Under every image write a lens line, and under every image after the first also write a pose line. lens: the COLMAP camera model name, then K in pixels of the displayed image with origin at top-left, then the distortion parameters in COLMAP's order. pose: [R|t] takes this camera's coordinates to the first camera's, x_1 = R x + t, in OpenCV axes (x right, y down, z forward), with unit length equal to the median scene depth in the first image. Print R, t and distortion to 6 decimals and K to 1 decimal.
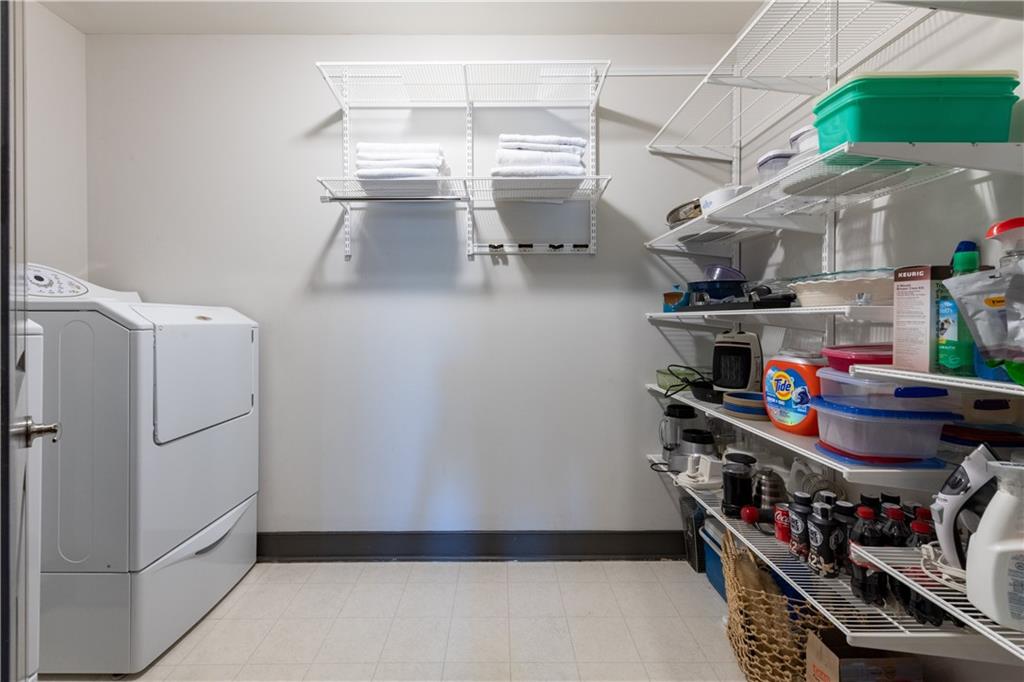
lens RADIAL K [[415.3, 0, 509.4], [0, 415.3, 324.0], [0, 0, 1]] dist [0.013592, -0.003666]
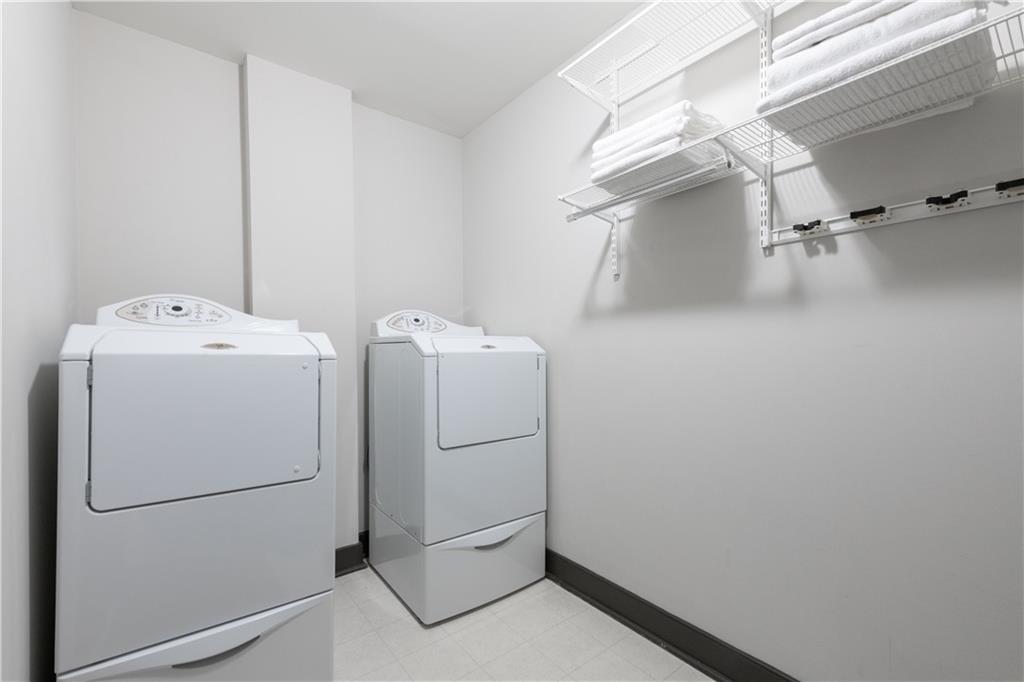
lens RADIAL K [[434.9, 0, 506.7], [0, 434.9, 355.0], [0, 0, 1]] dist [0.000659, -0.000972]
pose [[0.599997, 0.009378, -0.799947, 0.214748], [-0.001655, 0.999944, 0.010481, -0.003623], [0.800001, -0.004965, 0.599979, 0.264970]]
